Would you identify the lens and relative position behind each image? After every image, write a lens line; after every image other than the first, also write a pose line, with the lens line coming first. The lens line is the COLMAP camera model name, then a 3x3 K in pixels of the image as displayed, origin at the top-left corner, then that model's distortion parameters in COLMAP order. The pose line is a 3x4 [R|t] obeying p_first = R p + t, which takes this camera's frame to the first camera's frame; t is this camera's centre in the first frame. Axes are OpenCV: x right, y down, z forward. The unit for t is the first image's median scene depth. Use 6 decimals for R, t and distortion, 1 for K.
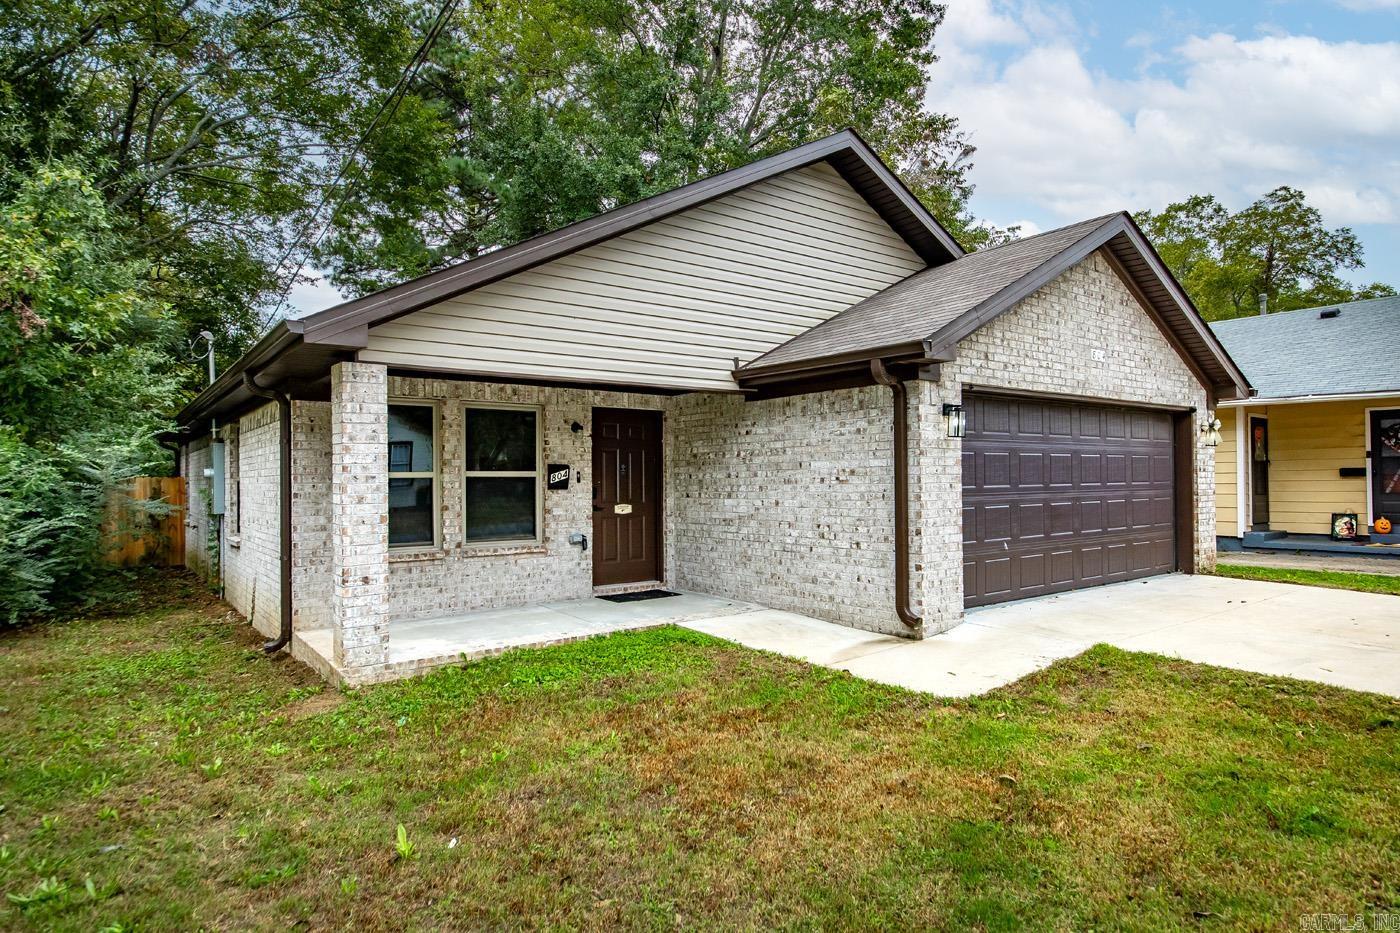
lens RADIAL K [[786.0, 0, 711.0], [0, 786.0, 466.8], [0, 0, 1]] dist [-0.014309, -0.001055]
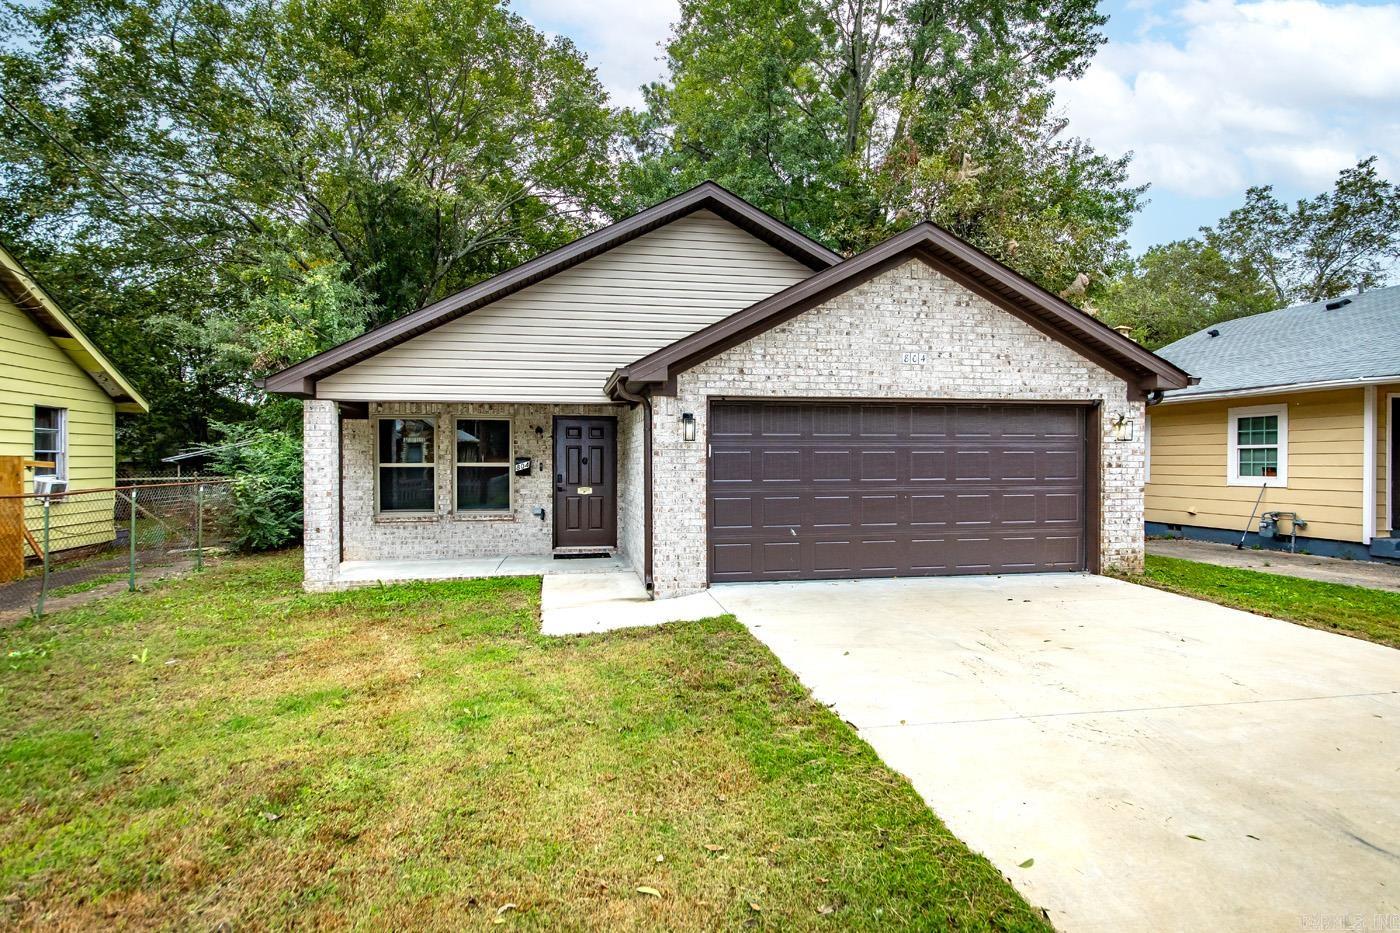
lens RADIAL K [[715.5, 0, 688.3], [0, 715.5, 464.7], [0, 0, 1]] dist [-0.000024, -0.000020]
pose [[0.893381, 0.010451, -0.449178, 0.682139], [0.000404, 0.999710, 0.024064, -0.022767], [0.449299, -0.021680, 0.893118, -0.004929]]
